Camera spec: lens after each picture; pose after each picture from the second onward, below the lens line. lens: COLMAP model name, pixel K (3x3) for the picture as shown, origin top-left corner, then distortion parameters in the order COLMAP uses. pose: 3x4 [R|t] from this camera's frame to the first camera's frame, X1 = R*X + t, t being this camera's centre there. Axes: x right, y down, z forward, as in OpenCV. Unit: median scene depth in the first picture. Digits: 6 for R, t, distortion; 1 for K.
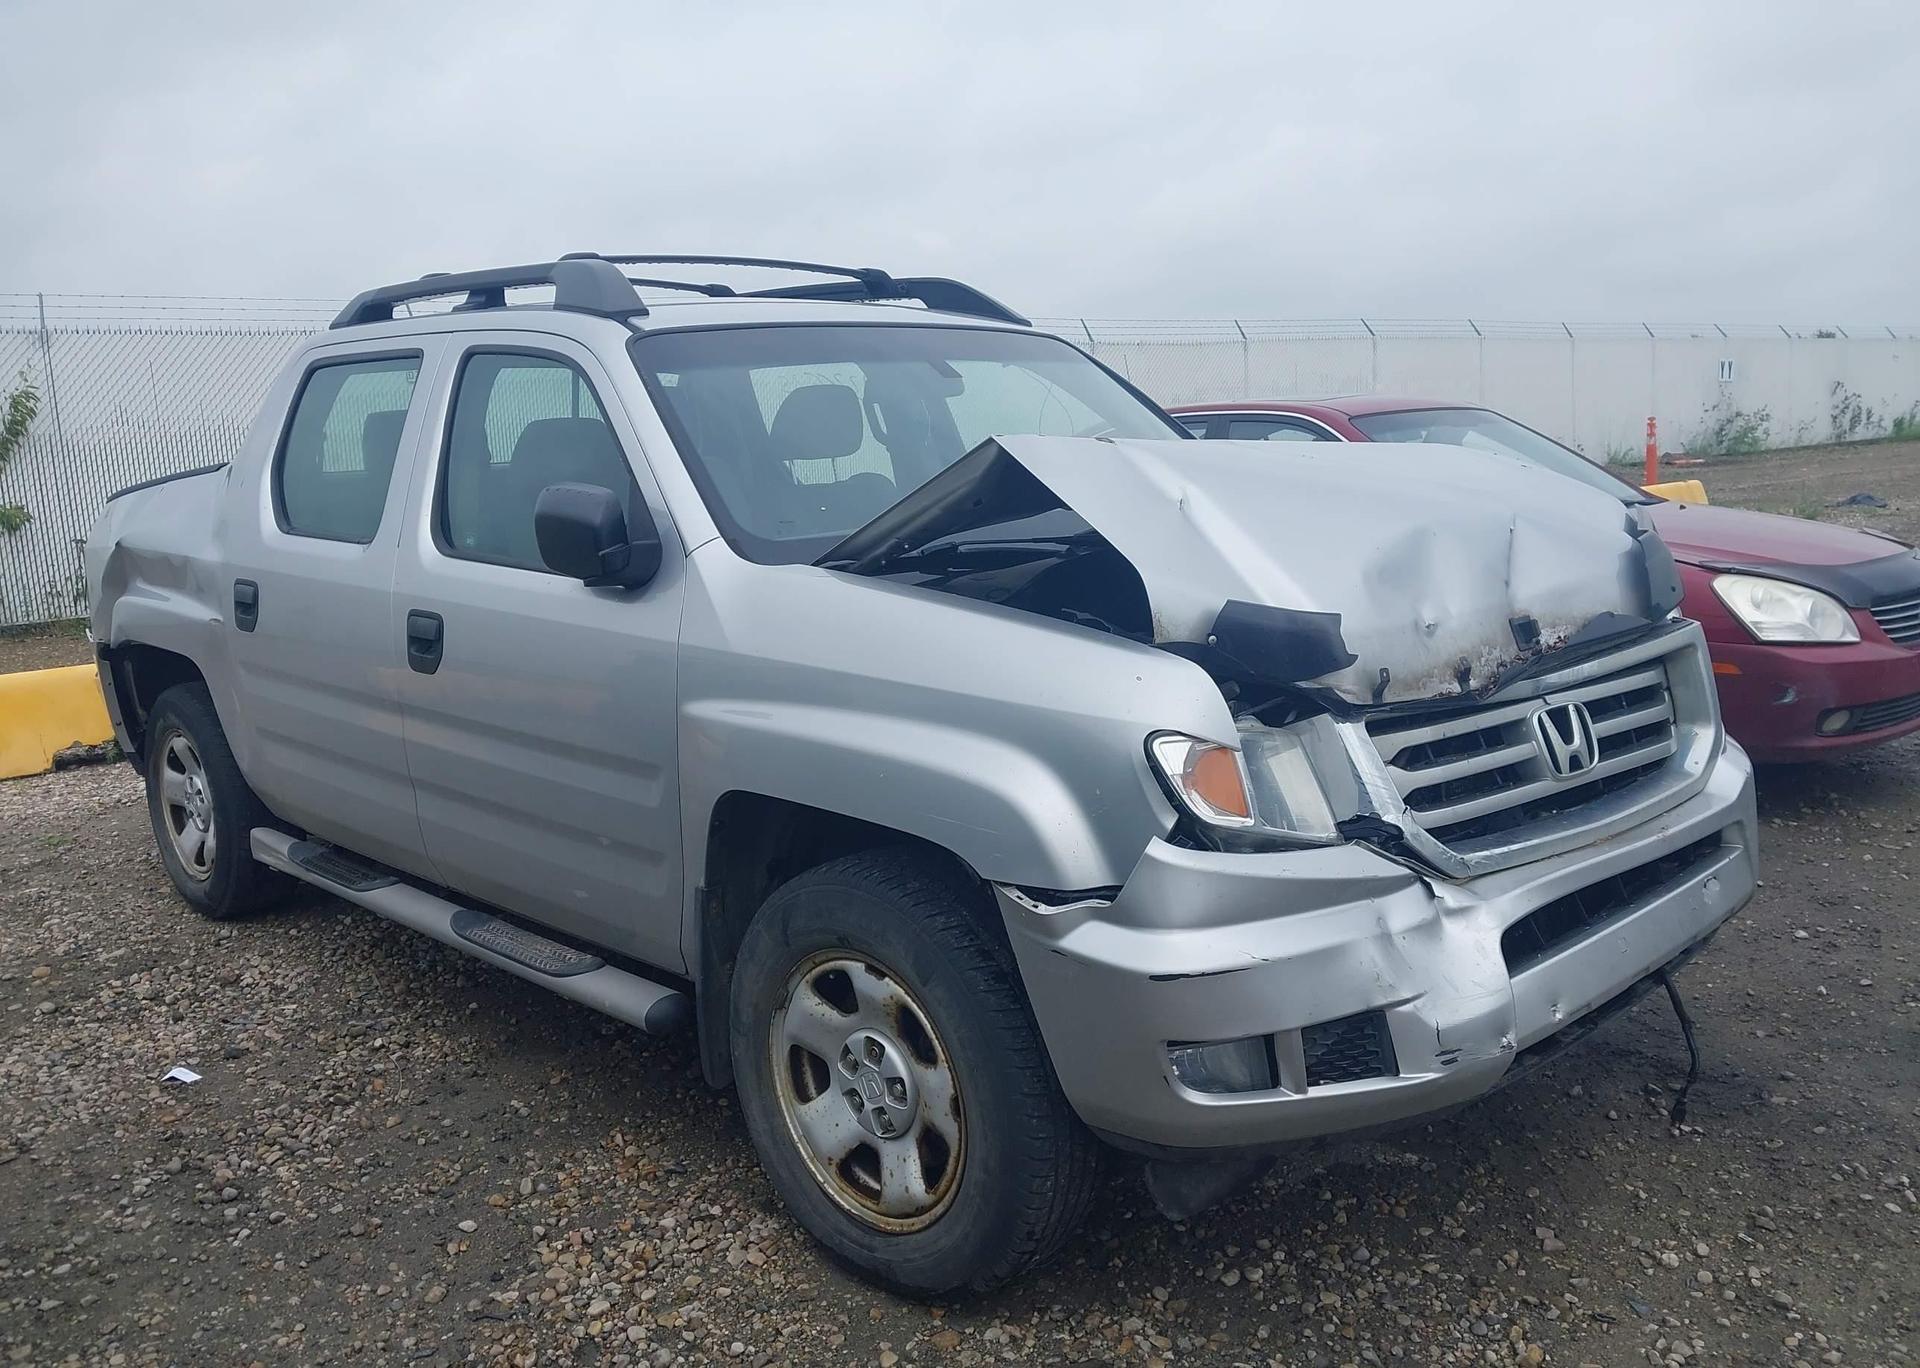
lens RADIAL K [[1526.5, 0, 962.2], [0, 1526.5, 682.1], [0, 0, 1]] dist [-0.000953, 0.005219]
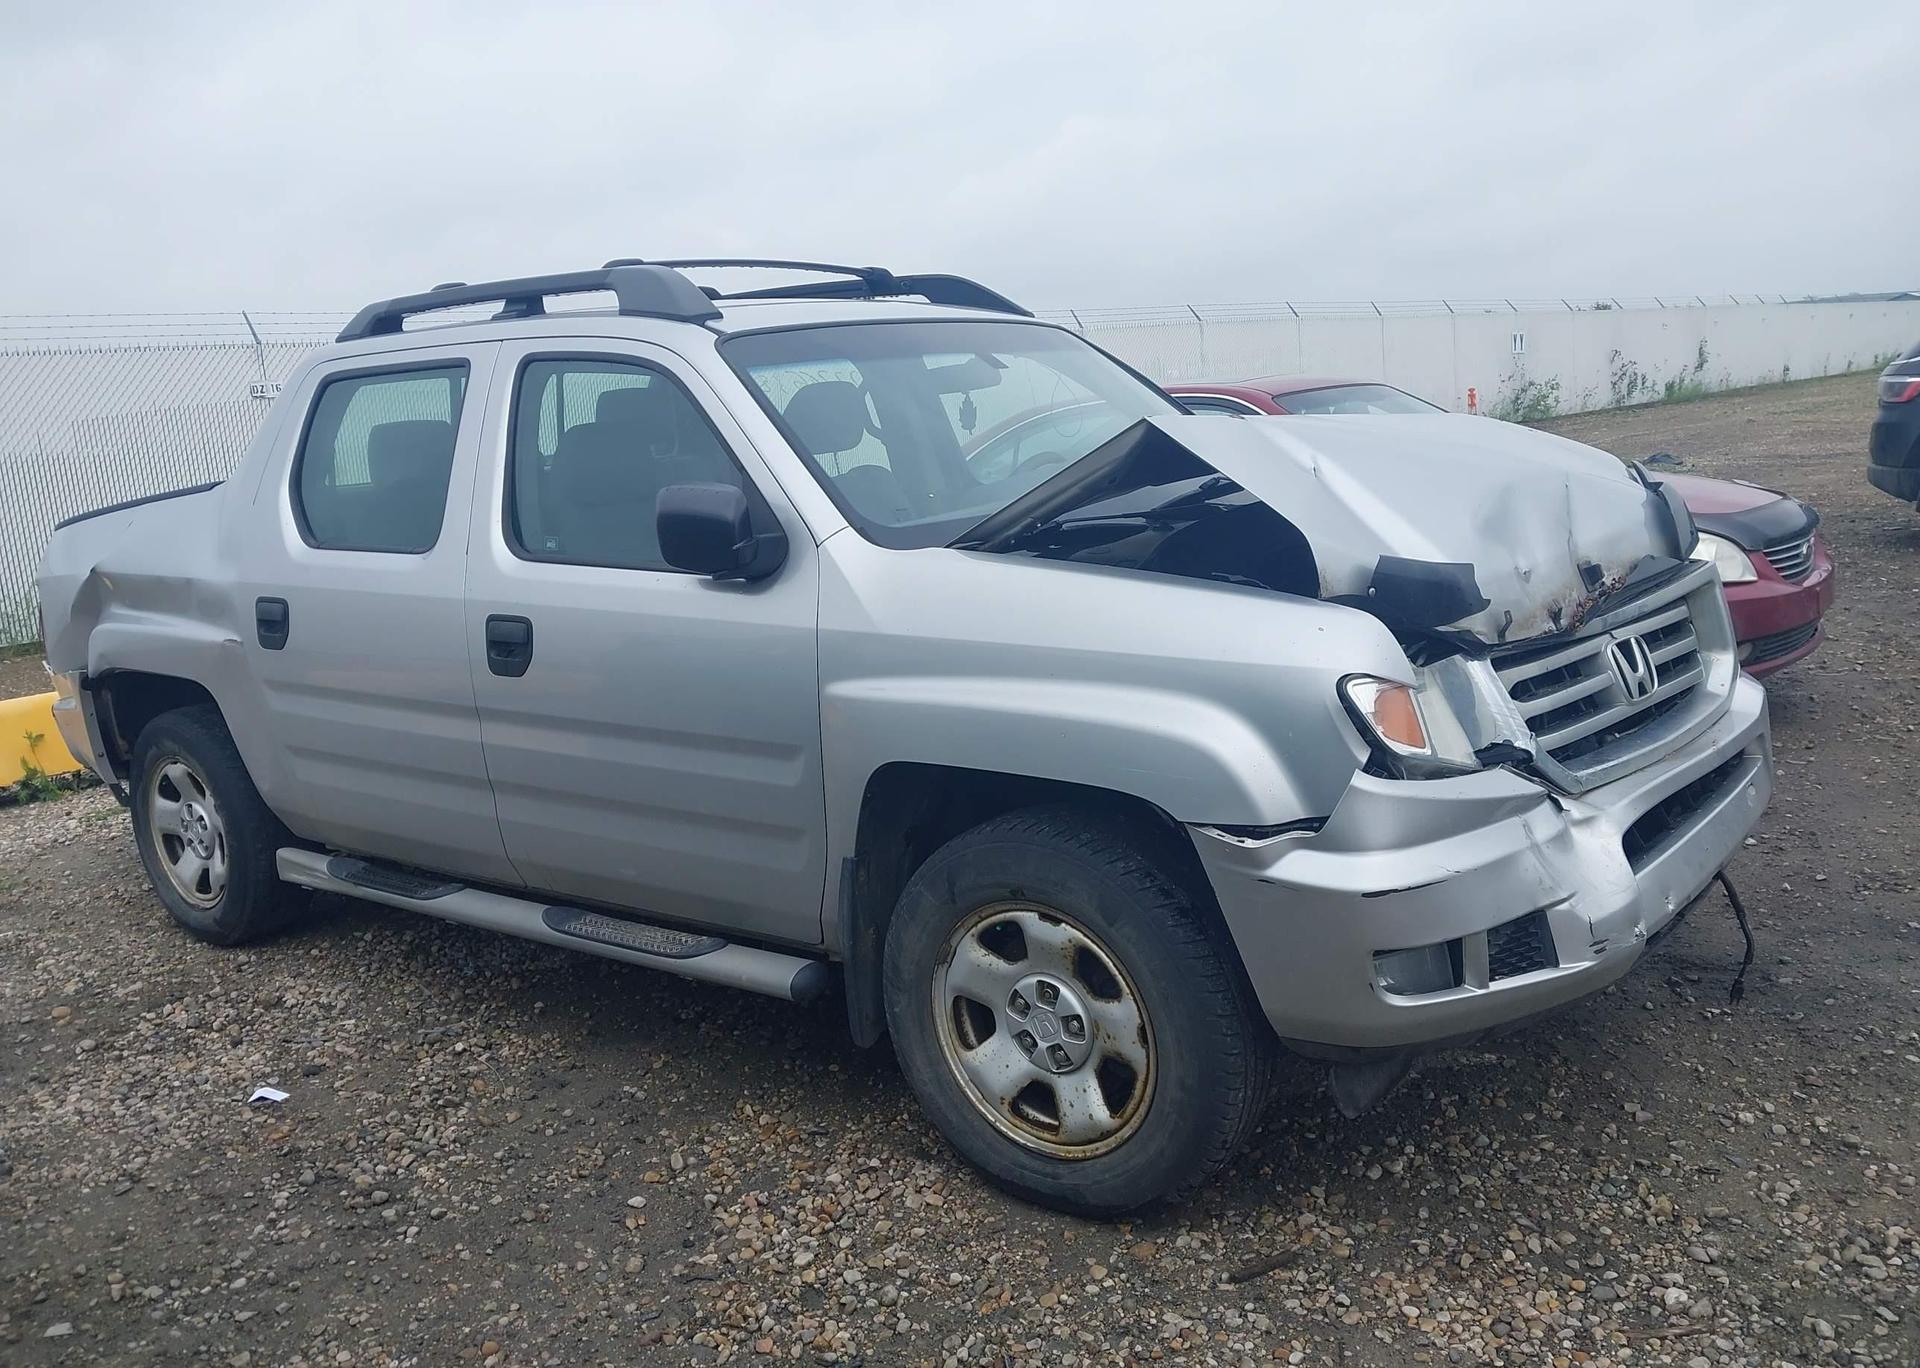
lens RADIAL K [[1518.3, 0, 968.2], [0, 1518.3, 684.1], [0, 0, 1]] dist [0.005421, 0.002527]
pose [[0.990988, -0.059258, 0.120132, -0.217809], [0.058599, 0.998241, 0.009012, 0.010223], [-0.120455, -0.001892, 0.992717, -0.053201]]
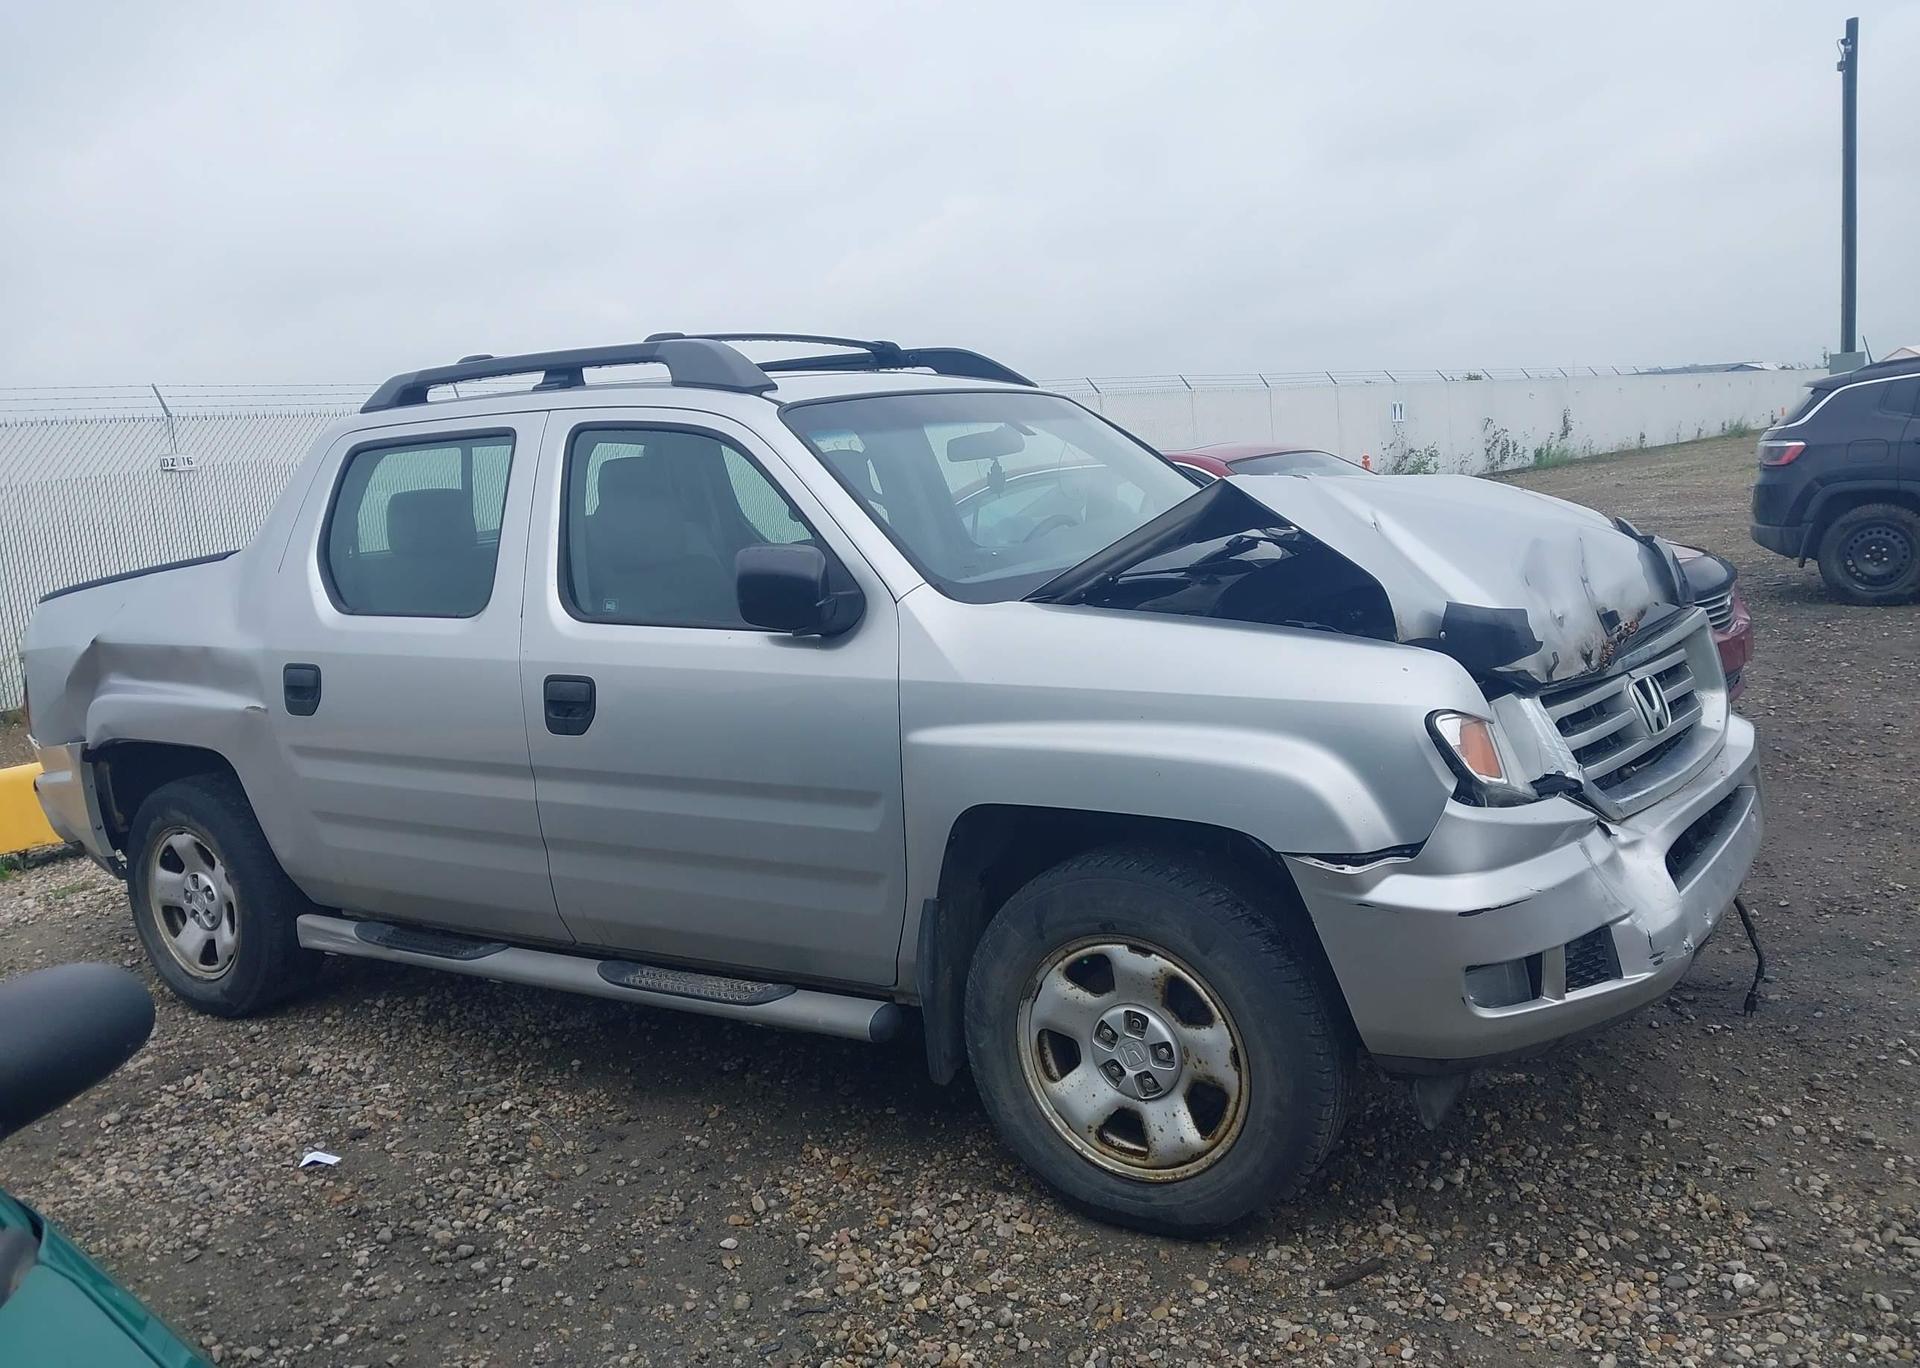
lens RADIAL K [[1516.7, 0, 960.0], [0, 1516.7, 684.0], [0, 0, 1]] dist [0.005582, -0.000962]
pose [[0.978949, -0.069414, 0.191937, -0.364893], [0.076707, 0.996577, -0.030824, 0.014898], [-0.189140, 0.044898, 0.980923, -0.087246]]
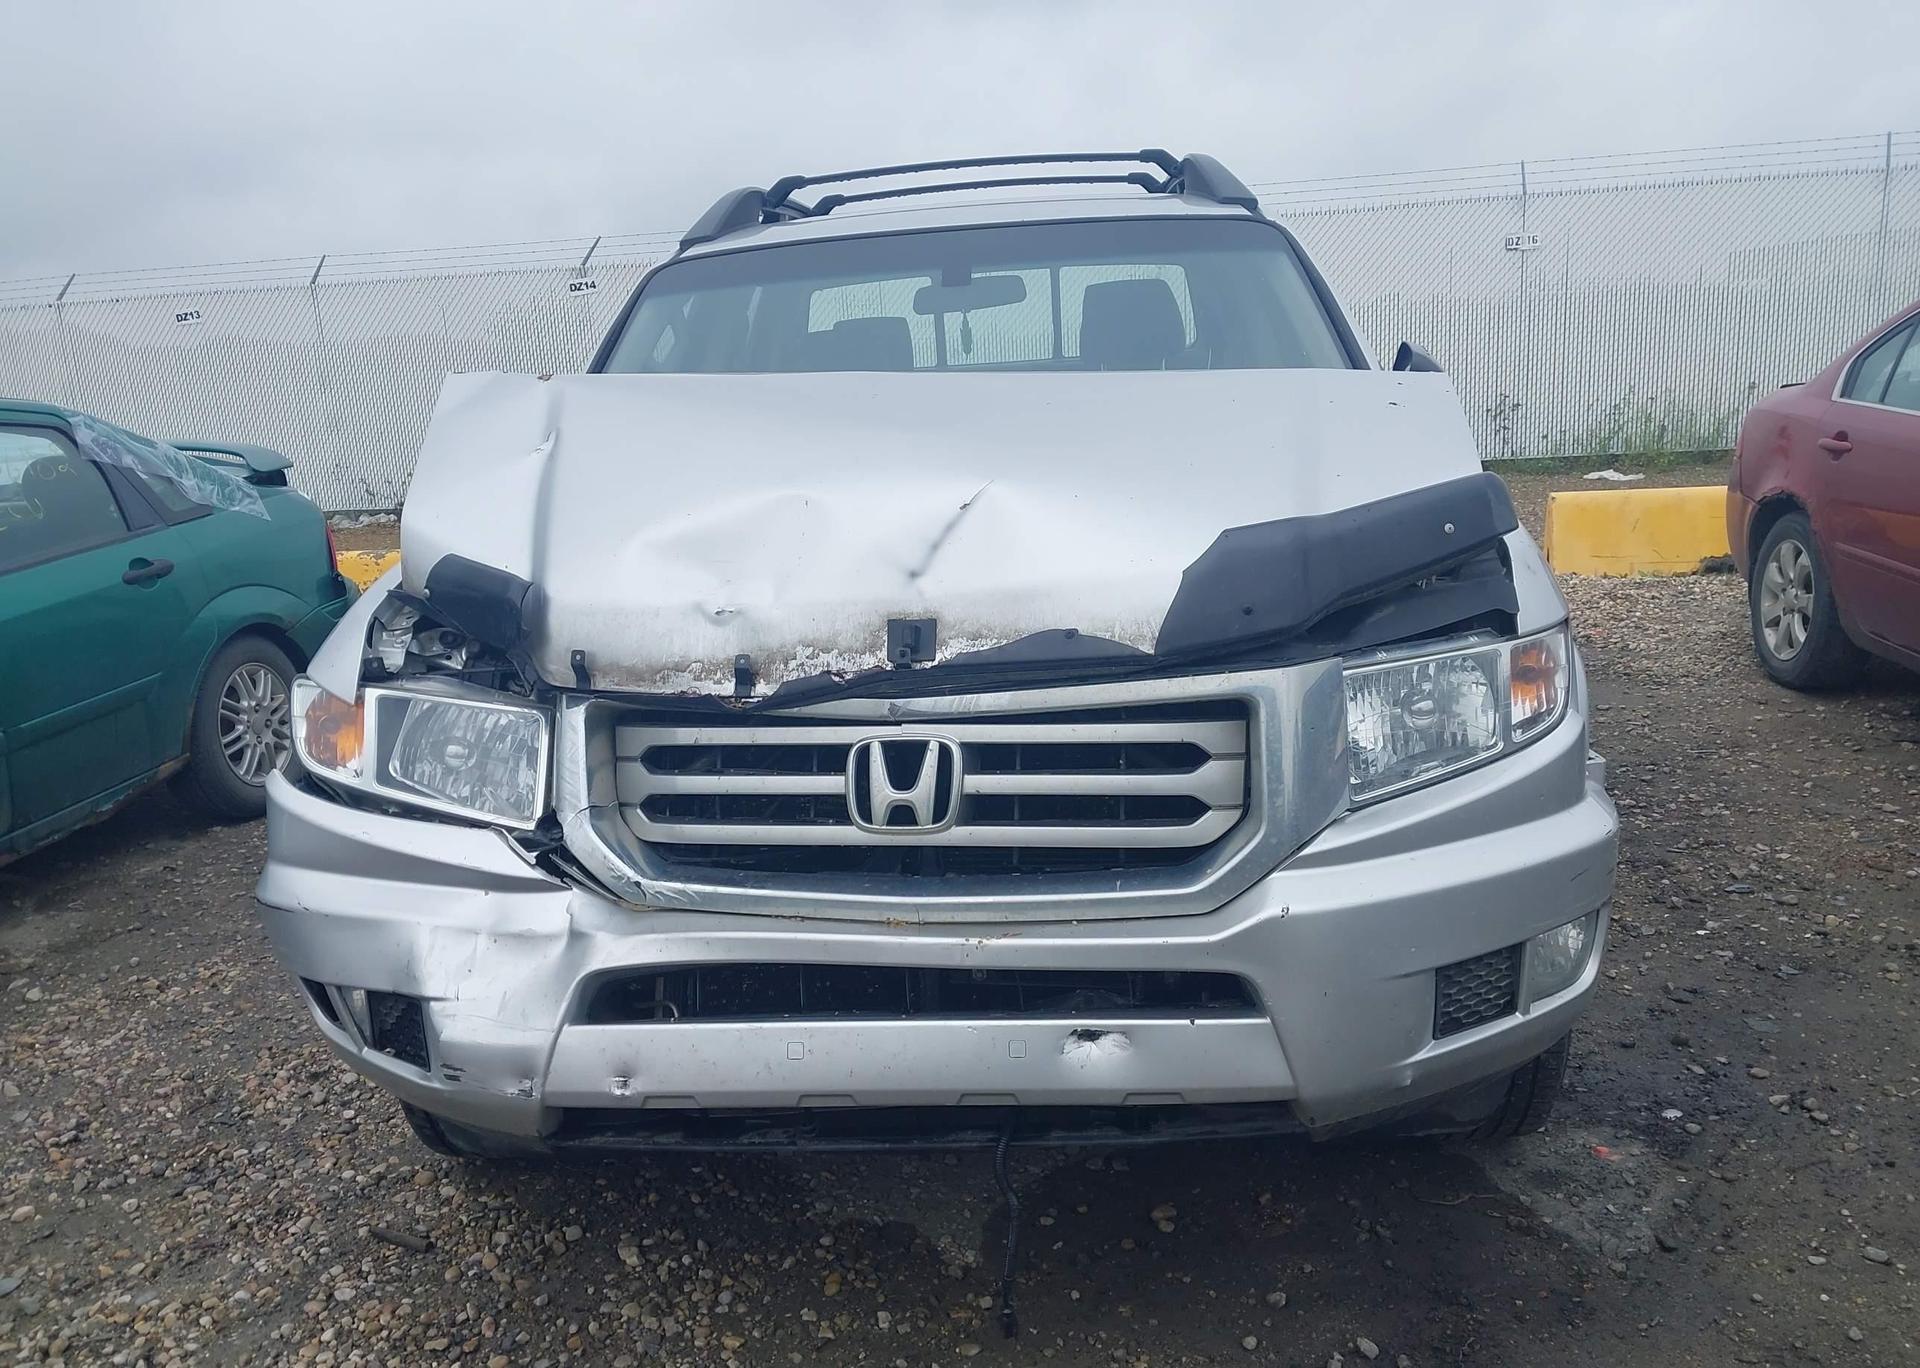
lens RADIAL K [[1516.7, 0, 960.0], [0, 1516.7, 684.0], [0, 0, 1]] dist [0.005582, -0.000962]
pose [[0.660847, 0.167322, -0.731631, 0.926964], [-0.099630, 0.985762, 0.135451, -0.113593], [0.743878, -0.016620, 0.668109, 0.496618]]
